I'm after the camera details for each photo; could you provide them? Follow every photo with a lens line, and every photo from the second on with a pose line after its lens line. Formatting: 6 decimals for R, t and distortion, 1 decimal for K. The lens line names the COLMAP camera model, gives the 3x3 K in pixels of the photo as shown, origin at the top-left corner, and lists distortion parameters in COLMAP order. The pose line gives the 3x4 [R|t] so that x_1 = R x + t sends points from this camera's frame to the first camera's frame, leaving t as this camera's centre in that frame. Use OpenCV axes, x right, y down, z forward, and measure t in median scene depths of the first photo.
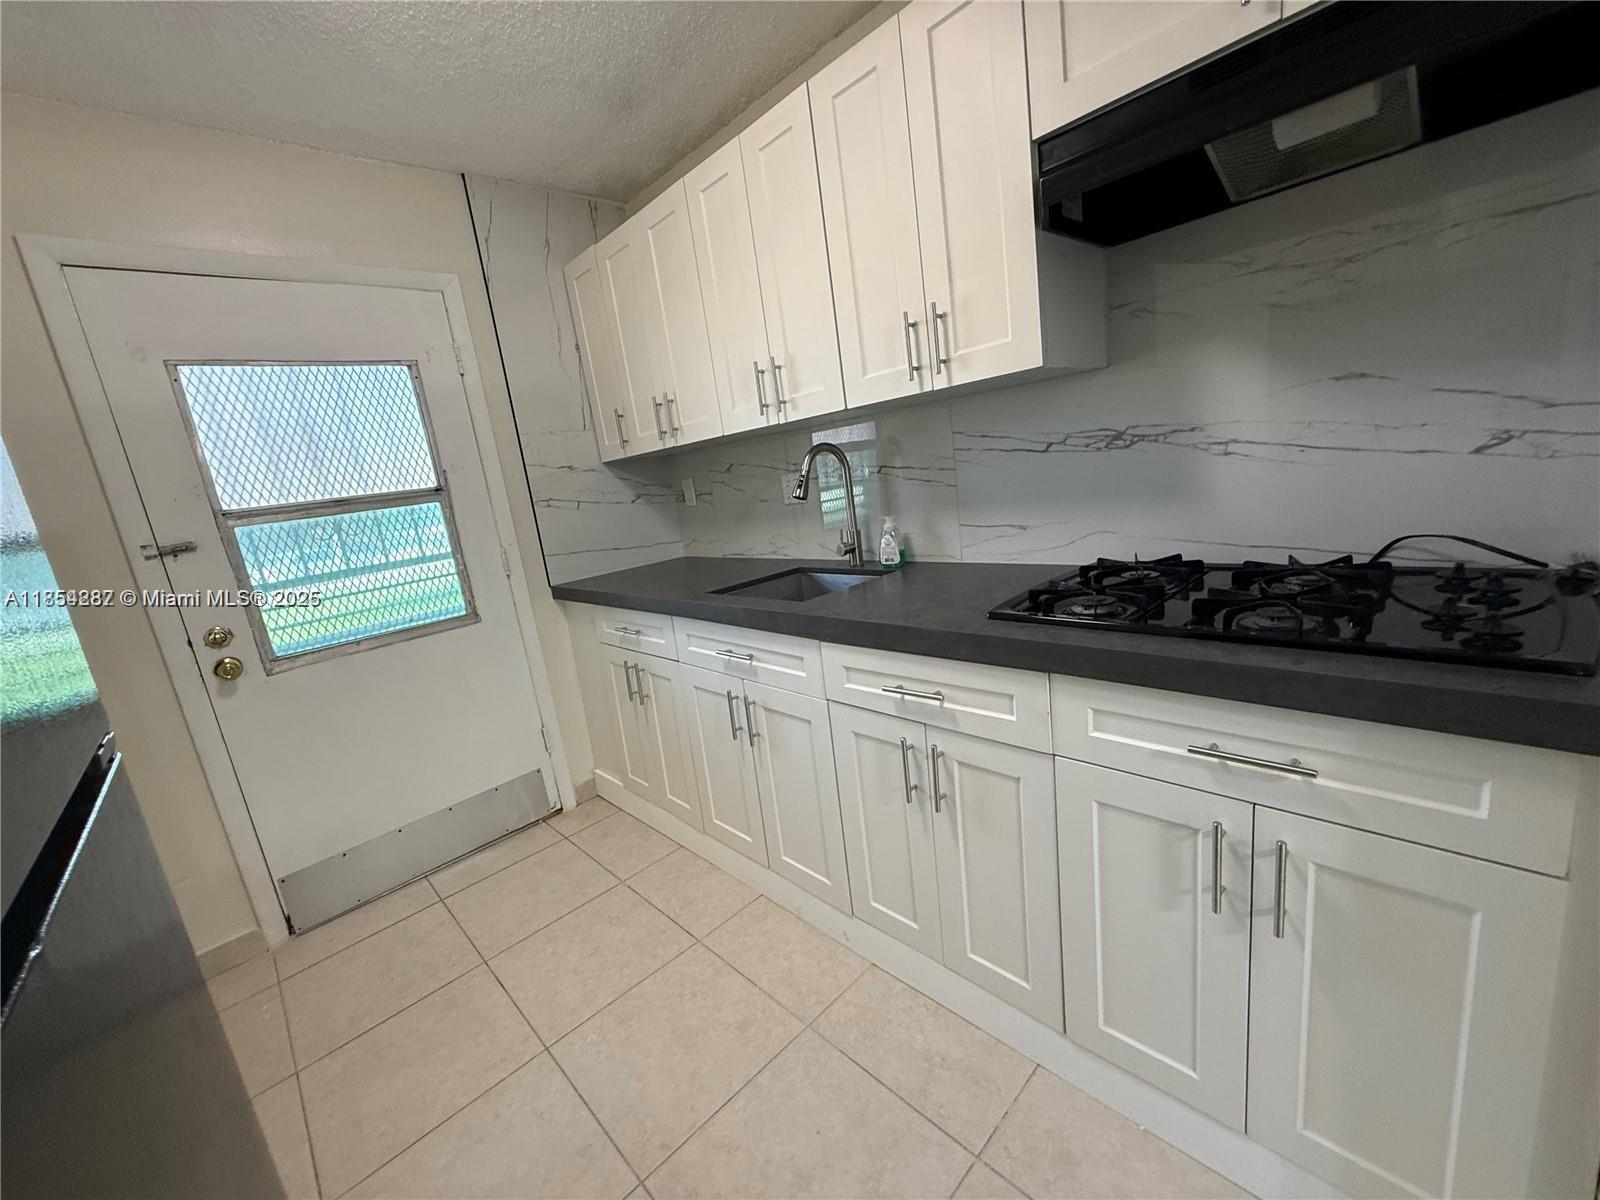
lens RADIAL K [[638.1, 0, 797.2], [0, 638.1, 599.6], [0, 0, 1]] dist [0.001572, 0.000031]
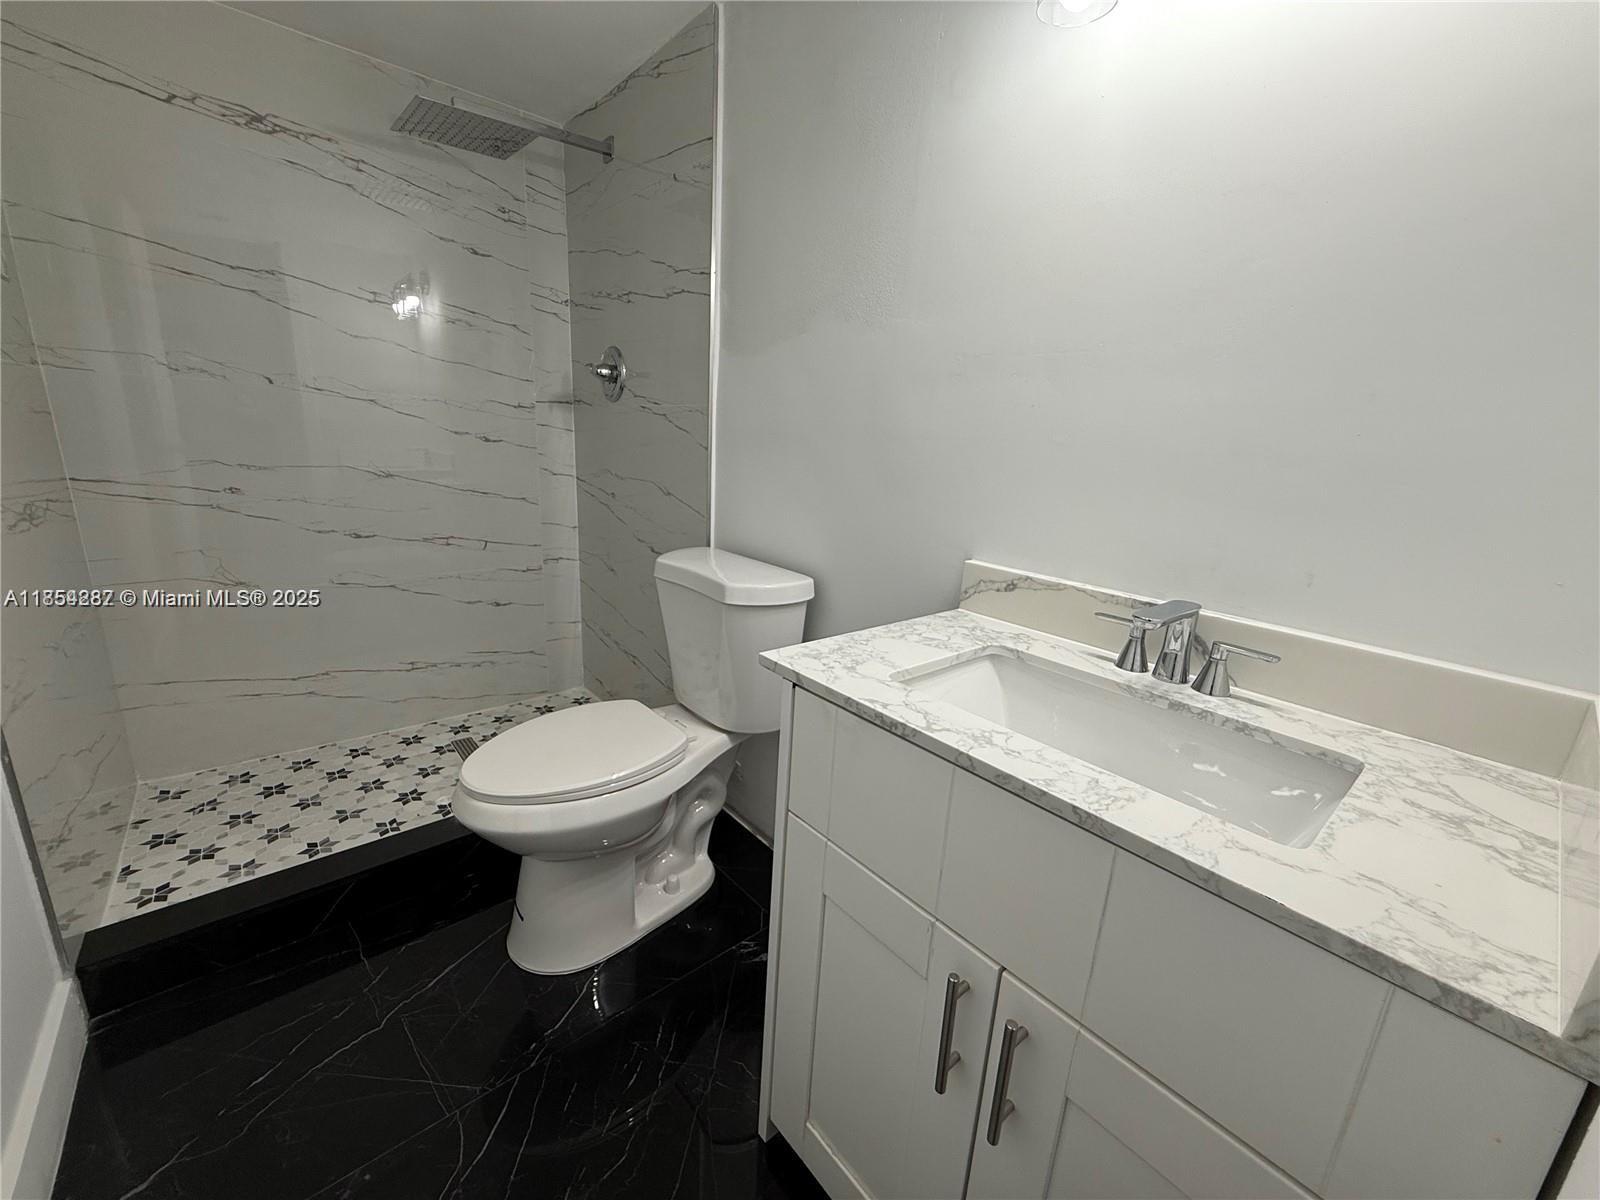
lens RADIAL K [[638.1, 0, 797.2], [0, 638.1, 599.6], [0, 0, 1]] dist [0.001572, 0.000031]
pose [[0.048243, -0.122646, 0.991277, -0.483707], [0.148932, 0.982222, 0.114278, 0.421723], [-0.987670, 0.142120, 0.065651, 0.066233]]
